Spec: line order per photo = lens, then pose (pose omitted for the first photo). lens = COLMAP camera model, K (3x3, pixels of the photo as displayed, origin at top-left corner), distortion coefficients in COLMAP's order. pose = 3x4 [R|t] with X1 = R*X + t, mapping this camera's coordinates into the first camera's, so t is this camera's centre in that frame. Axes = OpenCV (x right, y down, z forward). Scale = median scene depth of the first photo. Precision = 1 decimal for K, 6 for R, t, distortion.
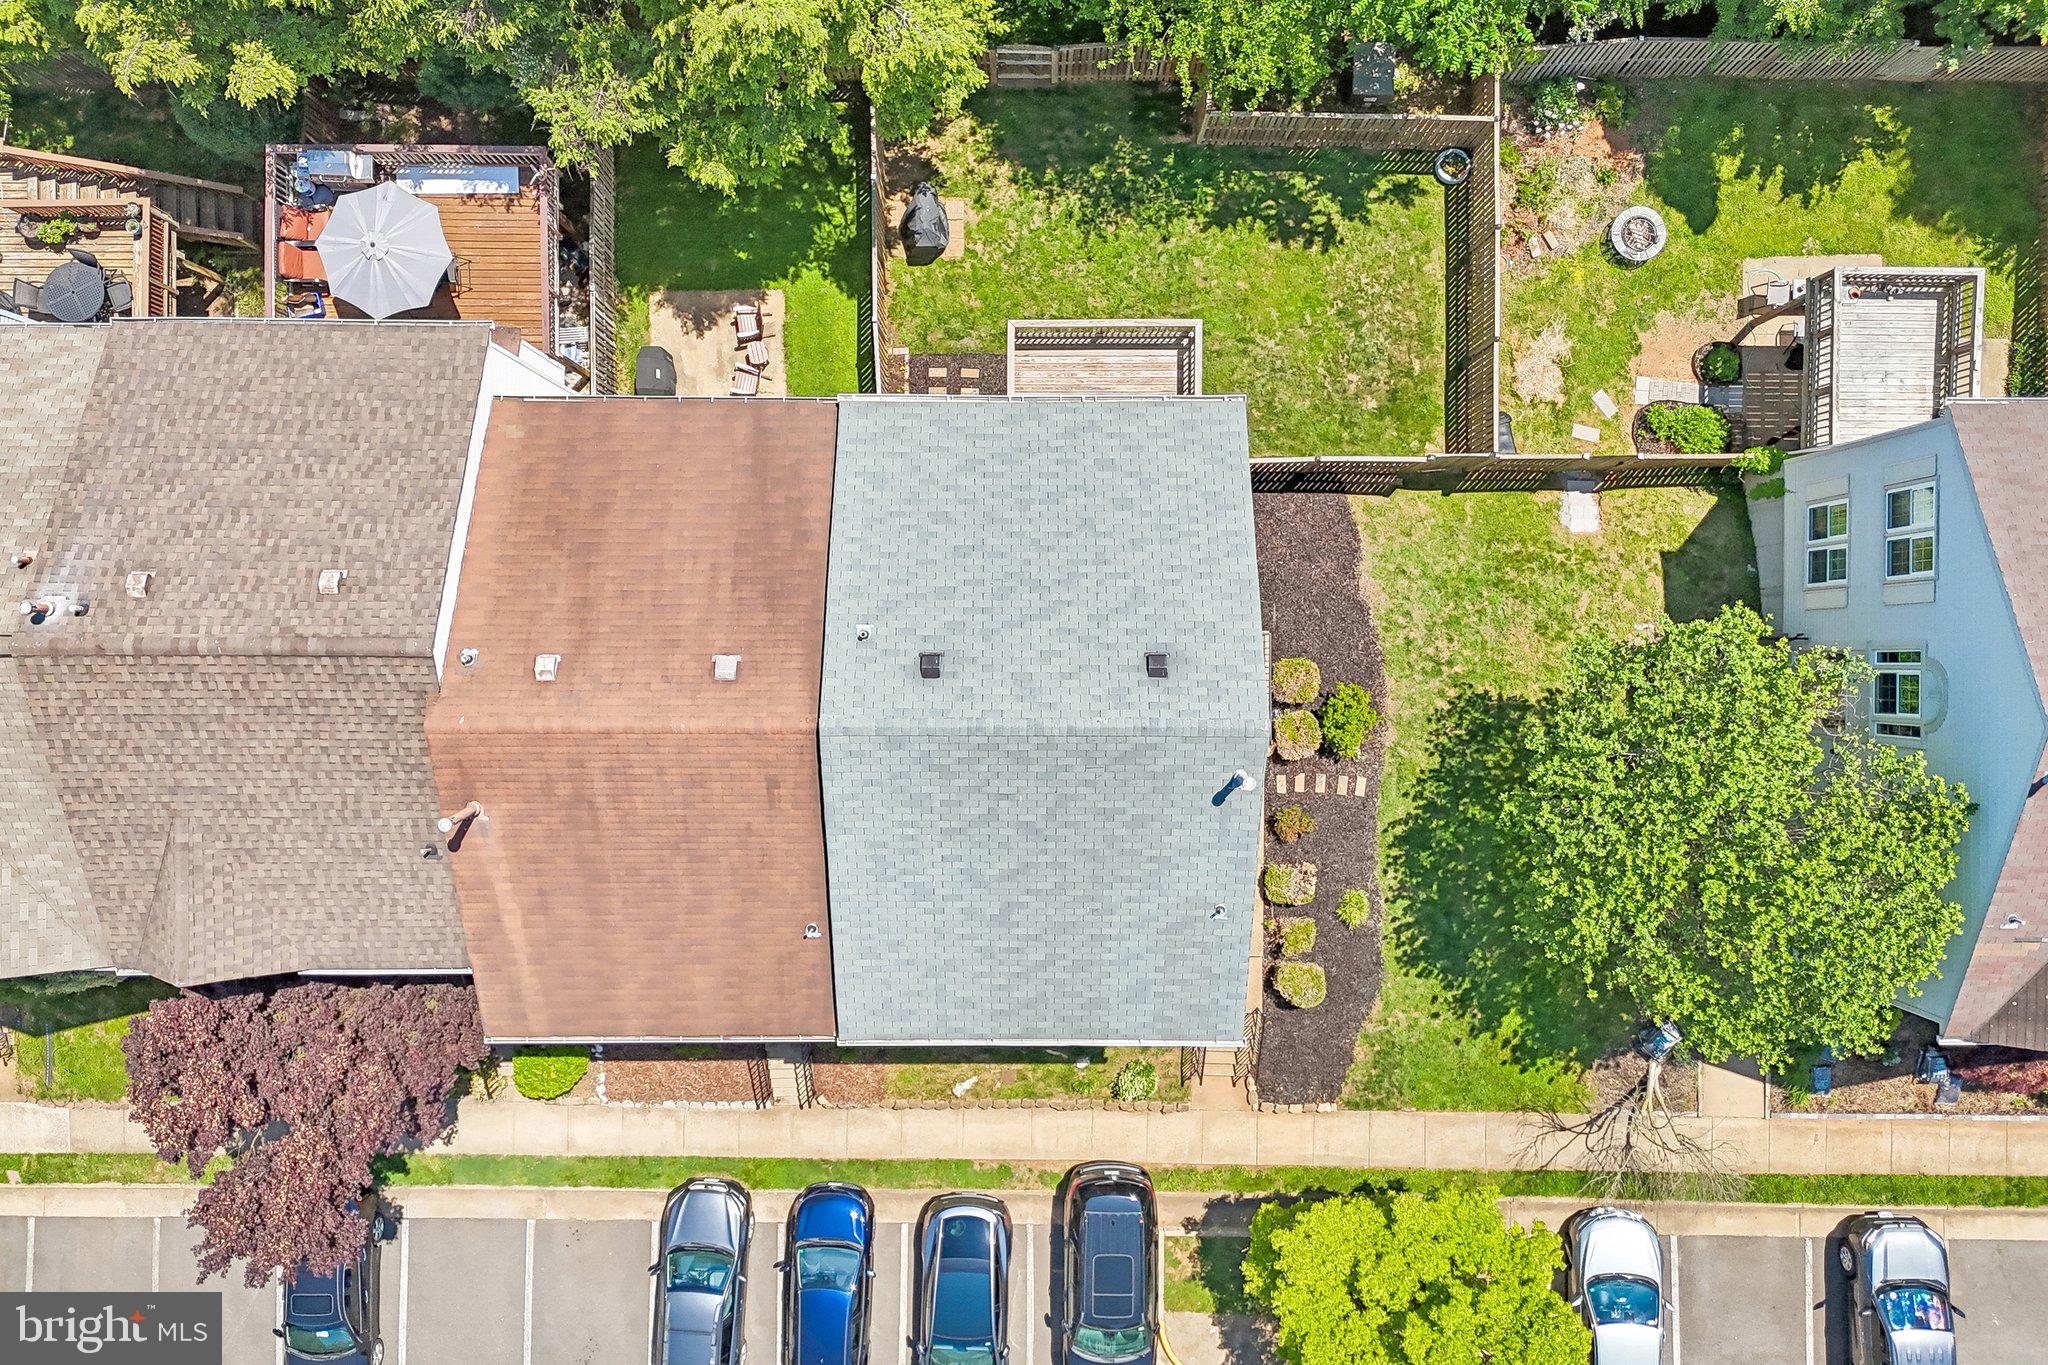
lens RADIAL K [[1540.9, 0, 987.2], [0, 1540.9, 727.4], [0, 0, 1]] dist [0.004255, -0.001794]
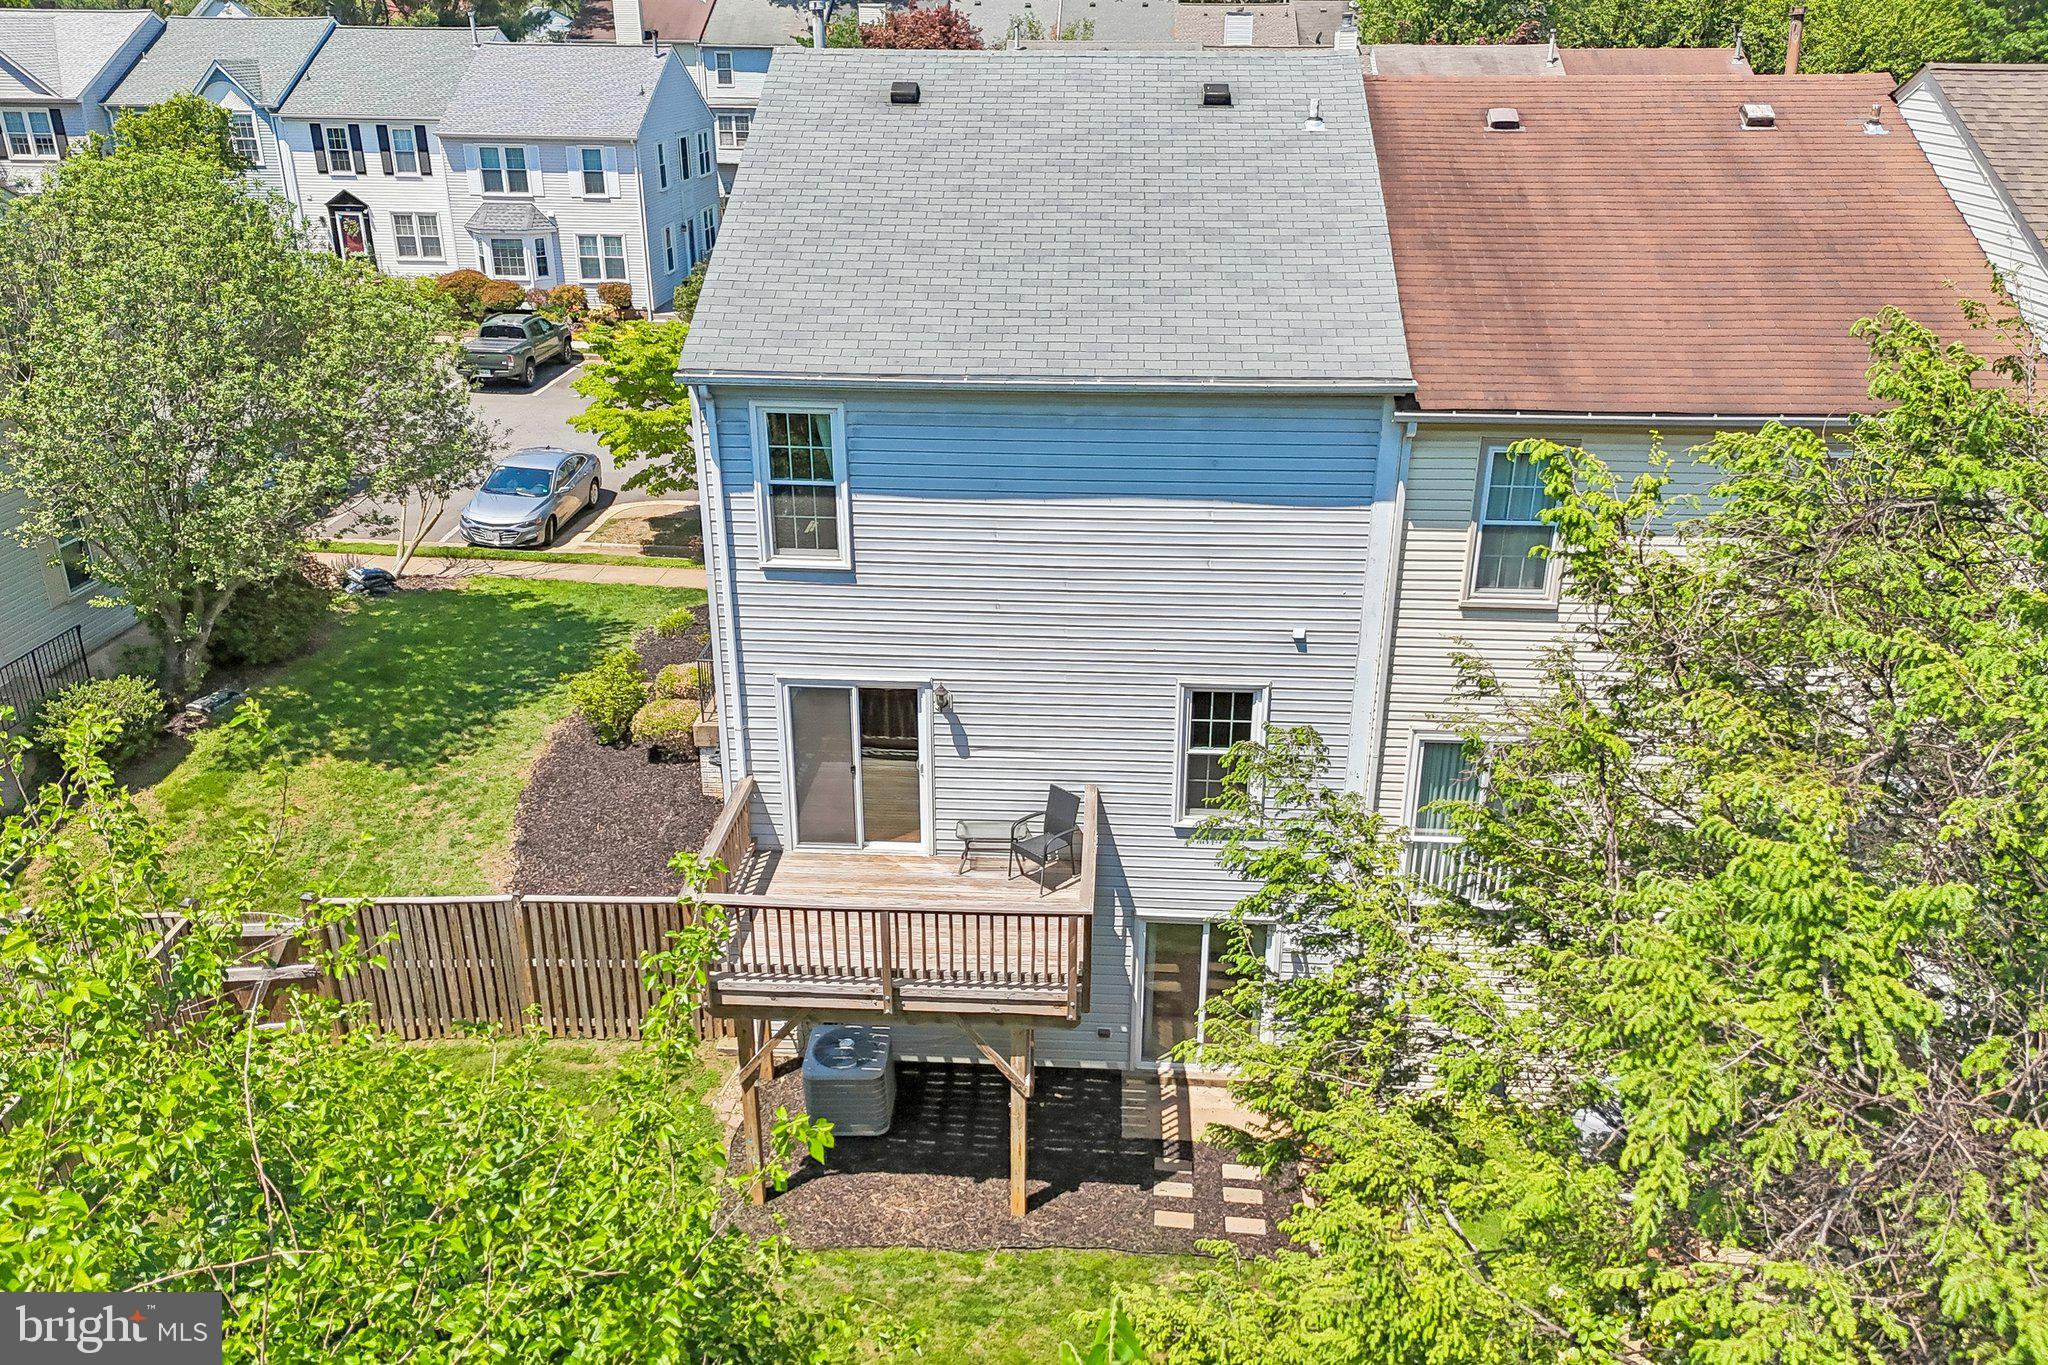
lens RADIAL K [[1530.6, 0, 1027.7], [0, 1530.6, 708.3], [0, 0, 1]] dist [0.094775, -0.113408]
pose [[-0.998641, -0.010251, 0.051089, 0.011004], [0.050779, -0.411454, 0.910015, -0.613780], [0.011692, 0.911373, 0.411415, 0.701241]]
